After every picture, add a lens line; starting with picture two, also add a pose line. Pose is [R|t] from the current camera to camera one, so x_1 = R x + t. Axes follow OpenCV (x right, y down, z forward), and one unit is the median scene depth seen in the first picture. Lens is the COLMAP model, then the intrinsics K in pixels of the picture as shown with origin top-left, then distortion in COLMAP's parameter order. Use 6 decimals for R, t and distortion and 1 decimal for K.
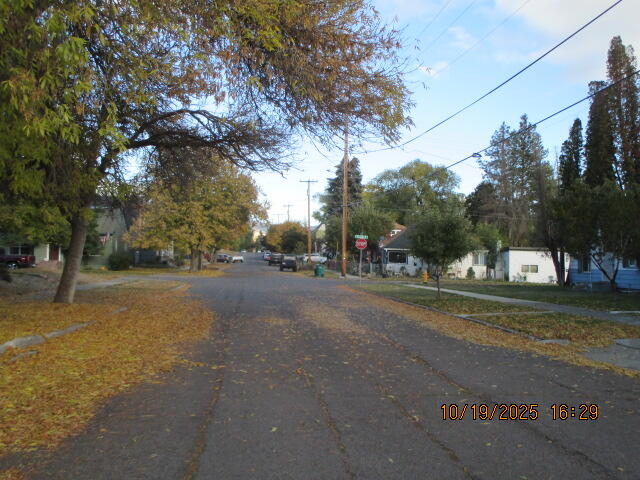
lens RADIAL K [[704.8, 0, 320.0], [0, 704.8, 240.0], [0, 0, 1]] dist [-0.002308, -0.002551]
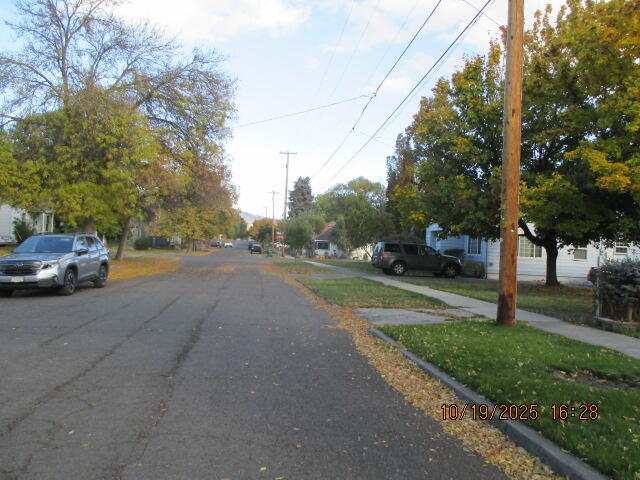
lens RADIAL K [[536.5, 0, 320.0], [0, 536.5, 240.0], [0, 0, 1]] dist [-0.036250, -0.001888]
pose [[0.998811, 0.022816, 0.043085, 0.038526], [-0.023423, 0.999633, 0.013624, -0.003222], [-0.042758, -0.014617, 0.998979, -0.133793]]
